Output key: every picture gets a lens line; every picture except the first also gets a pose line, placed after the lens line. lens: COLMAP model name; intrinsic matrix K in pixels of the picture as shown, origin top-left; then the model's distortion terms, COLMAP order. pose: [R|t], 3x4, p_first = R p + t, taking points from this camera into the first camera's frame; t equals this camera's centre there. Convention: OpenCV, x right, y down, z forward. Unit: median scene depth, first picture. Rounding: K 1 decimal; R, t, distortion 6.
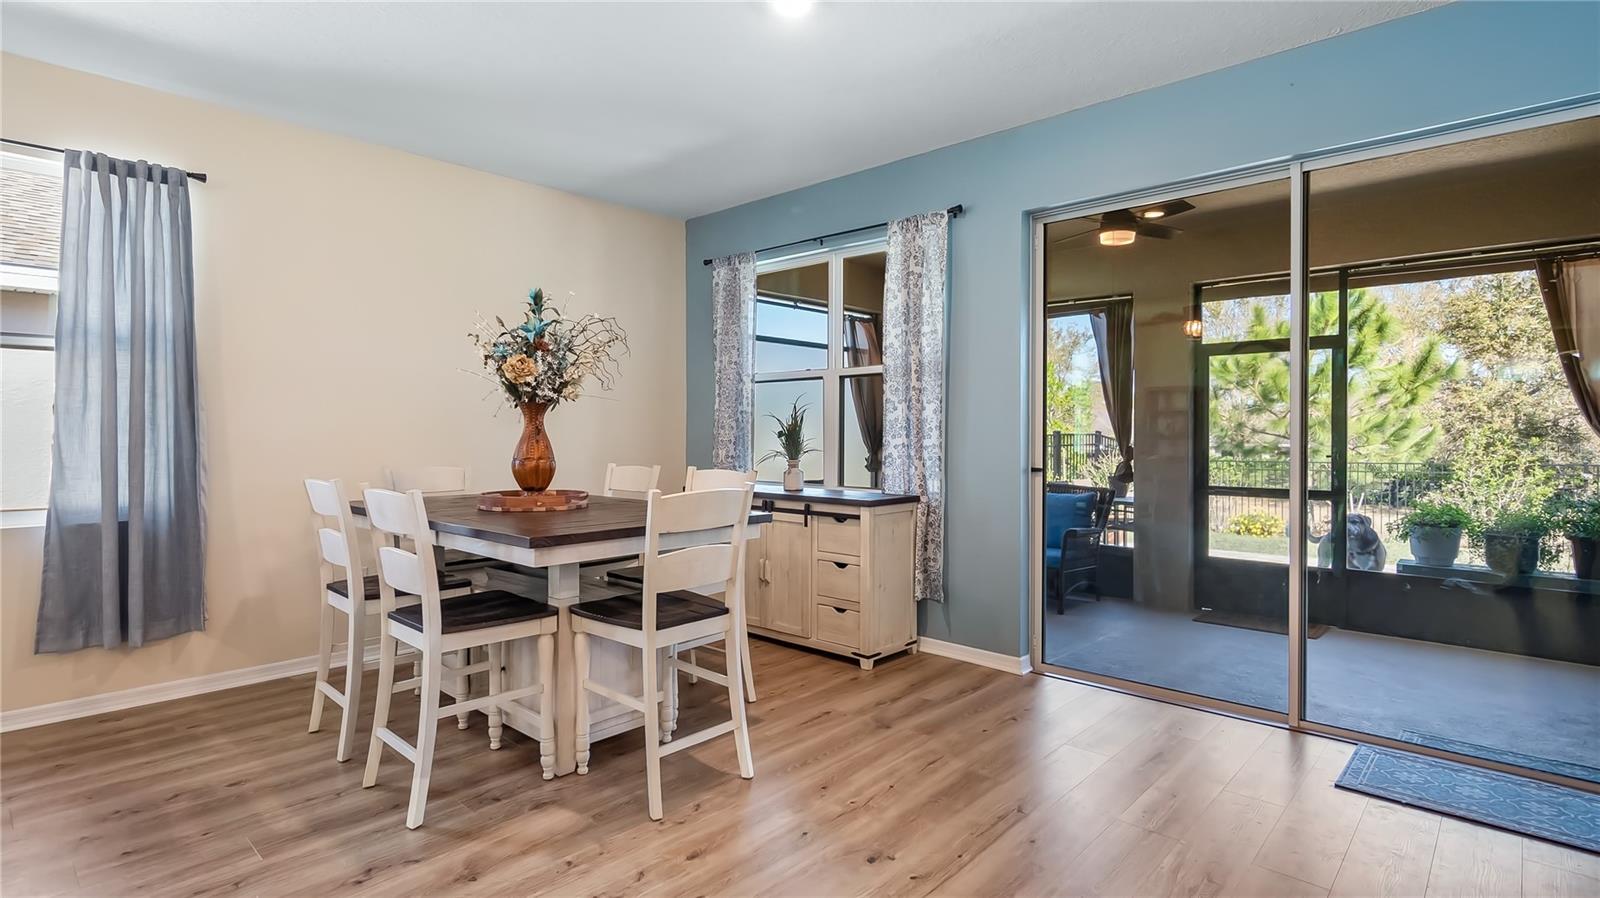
lens RADIAL K [[785.3, 0, 792.4], [0, 785.3, 433.4], [0, 0, 1]] dist [0.000525, 0.000034]
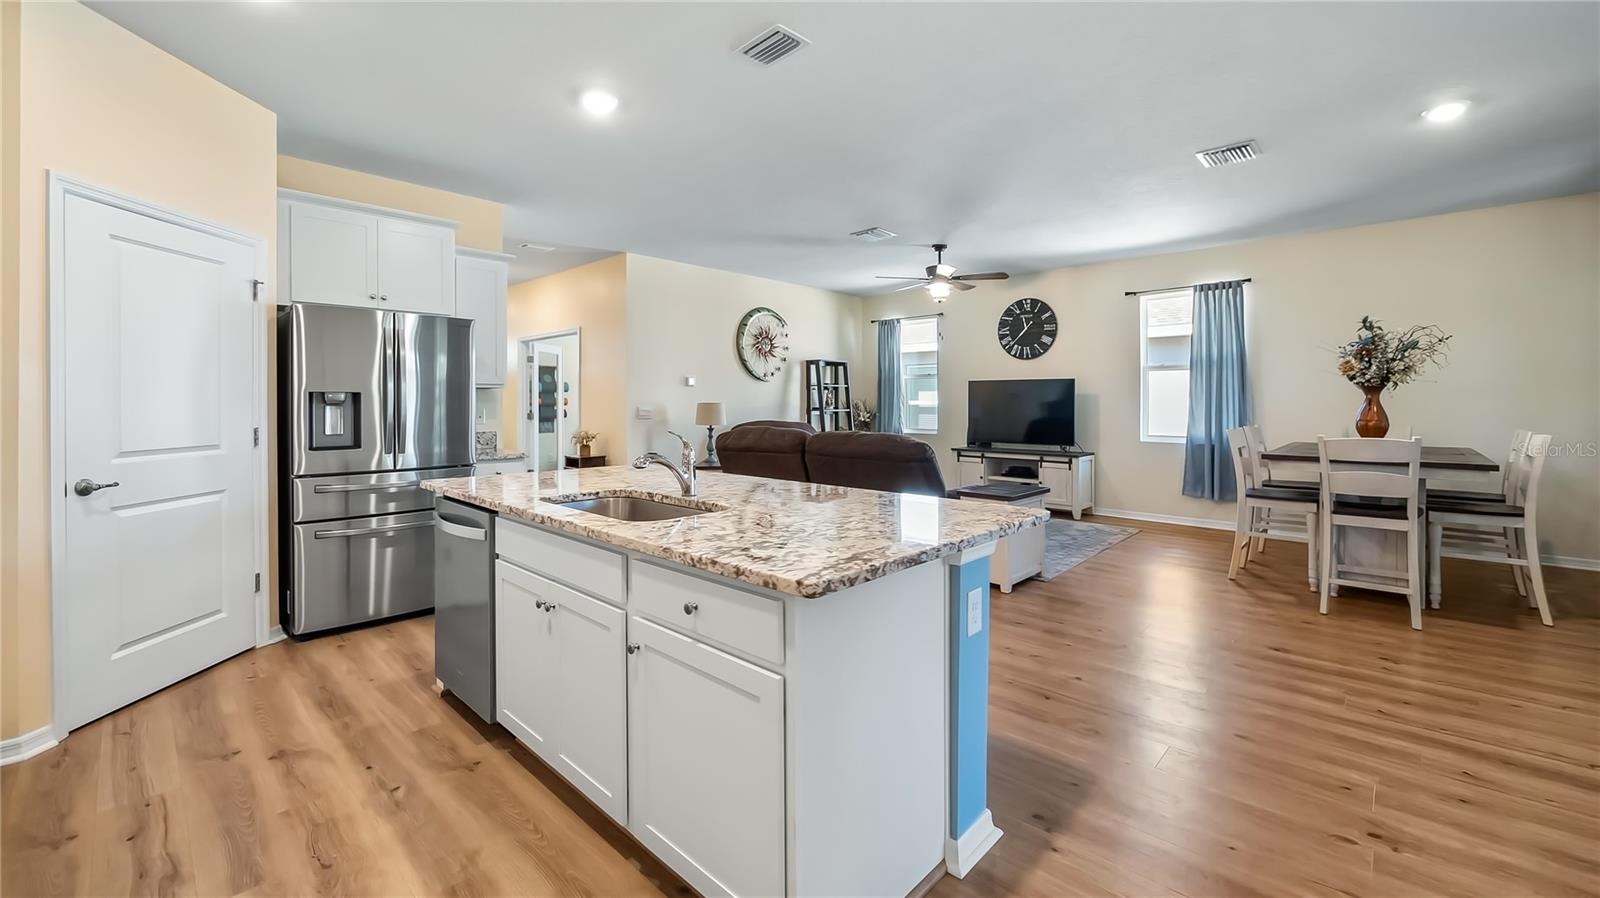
lens RADIAL K [[639.4, 0, 823.8], [0, 639.4, 397.1], [0, 0, 1]] dist [-0.012573, -0.000028]
pose [[0.015651, -0.010768, -0.999820, 0.803884], [-0.002785, 0.999938, -0.010813, 0.000827], [0.999874, 0.002954, 0.015620, -0.121770]]
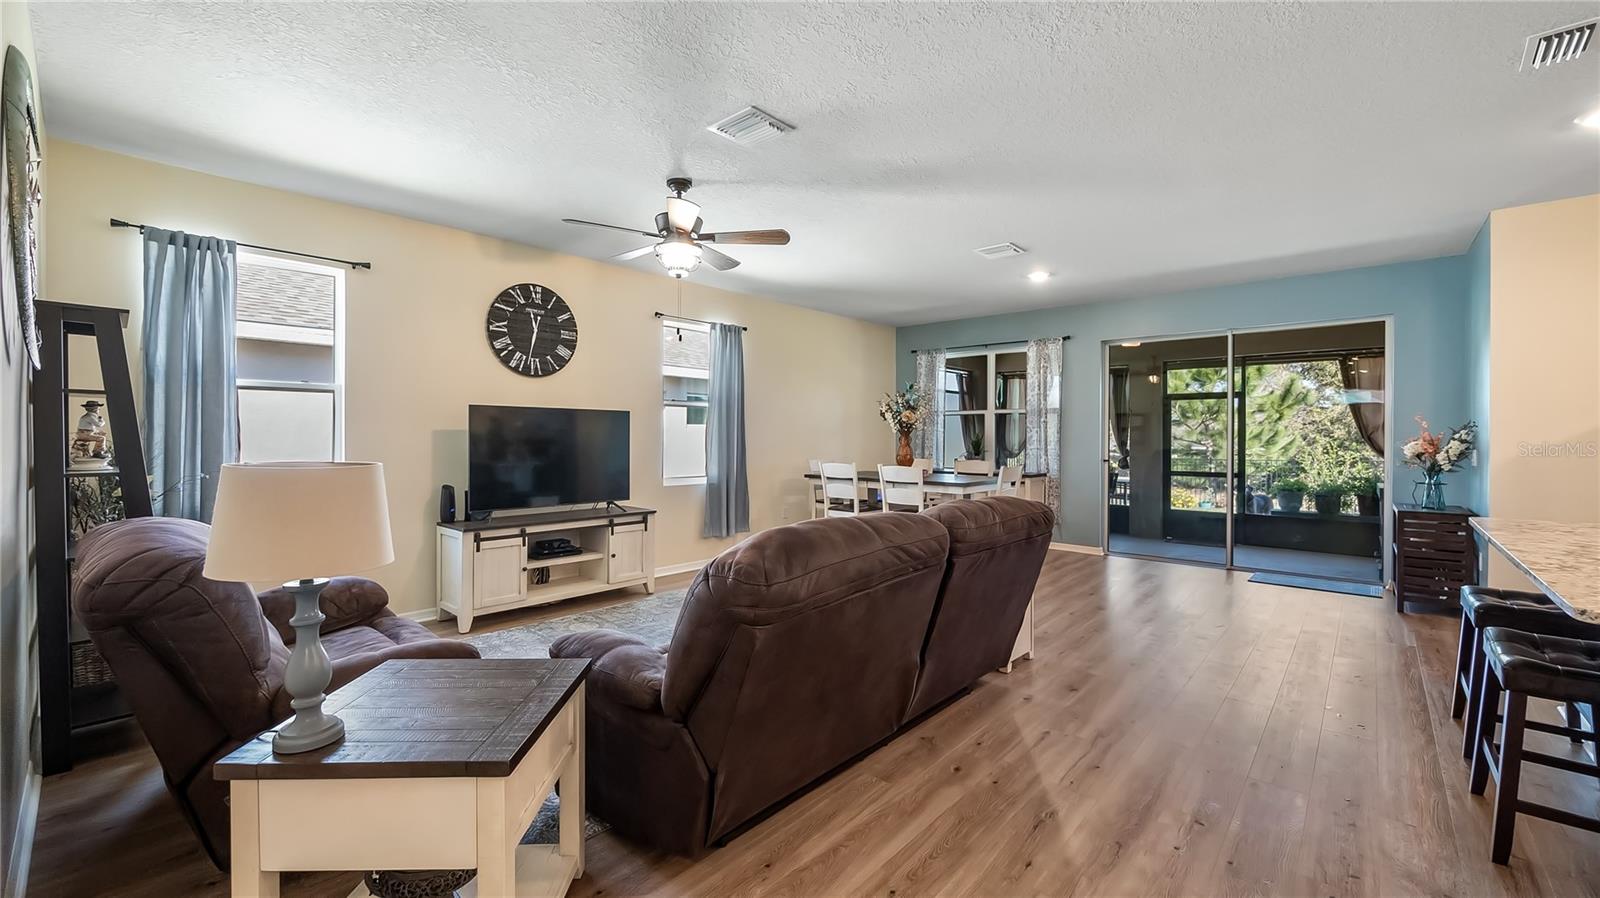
lens RADIAL K [[641.3, 0, 795.0], [0, 641.3, 435.0], [0, 0, 1]] dist [-0.005283, 0.000214]
pose [[0.999837, 0.001566, 0.018014, -0.576352], [-0.001512, 0.999994, -0.002992, -0.016933], [-0.018019, 0.002964, 0.999833, -0.741442]]
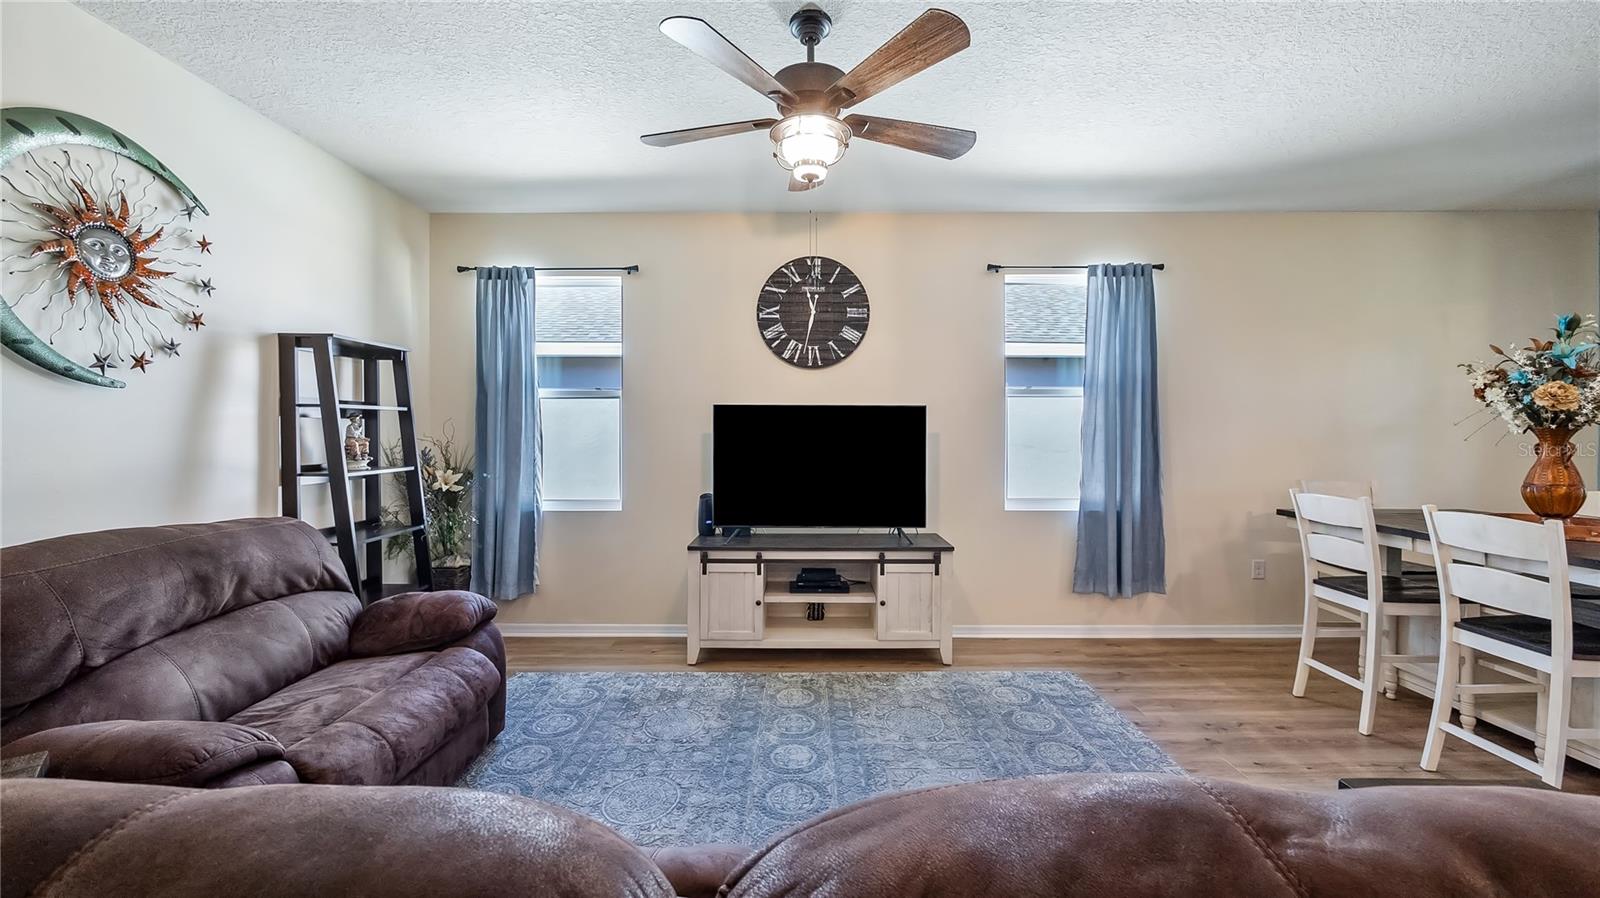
lens RADIAL K [[625.6, 0, 801.0], [0, 625.6, 436.3], [0, 0, 1]] dist [-0.007173, 0.000333]
pose [[0.678751, 0.001790, -0.734366, -0.335424], [-0.000579, 0.999998, 0.001902, -0.025292], [0.734368, -0.000865, 0.678751, -0.191063]]
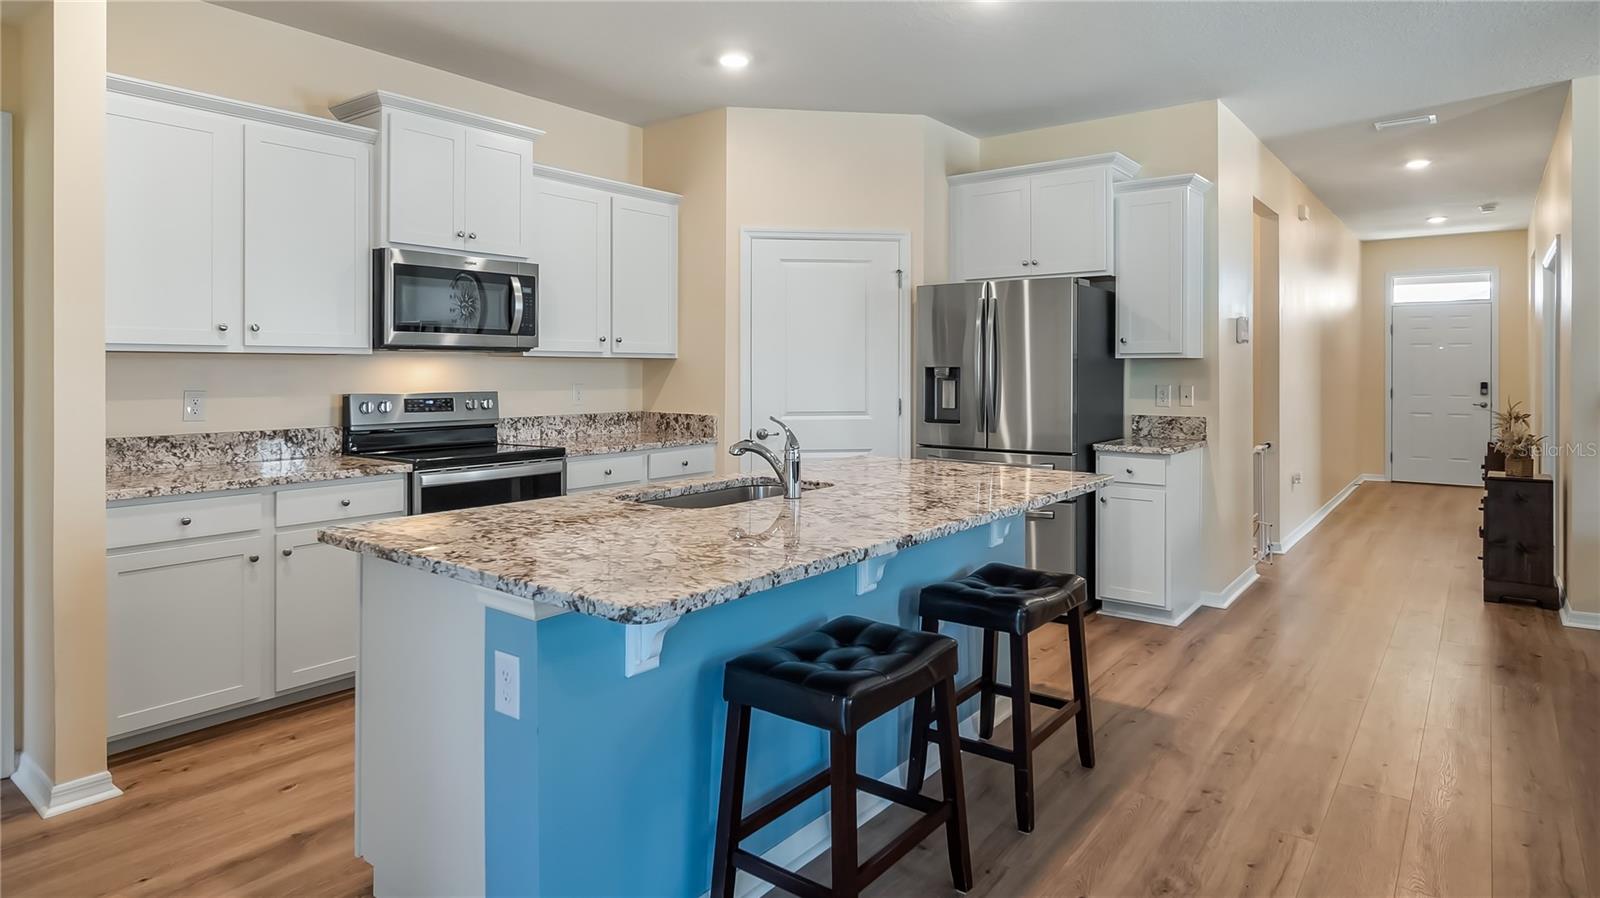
lens RADIAL K [[892.8, 0, 792.1], [0, 892.8, 367.7], [0, 0, 1]] dist [0.002792, 0.000376]
pose [[-0.995848, -0.004719, -0.090910, 0.281418], [-0.004959, 0.999985, 0.002410, -0.014202], [0.090897, 0.002851, -0.995856, 0.431631]]
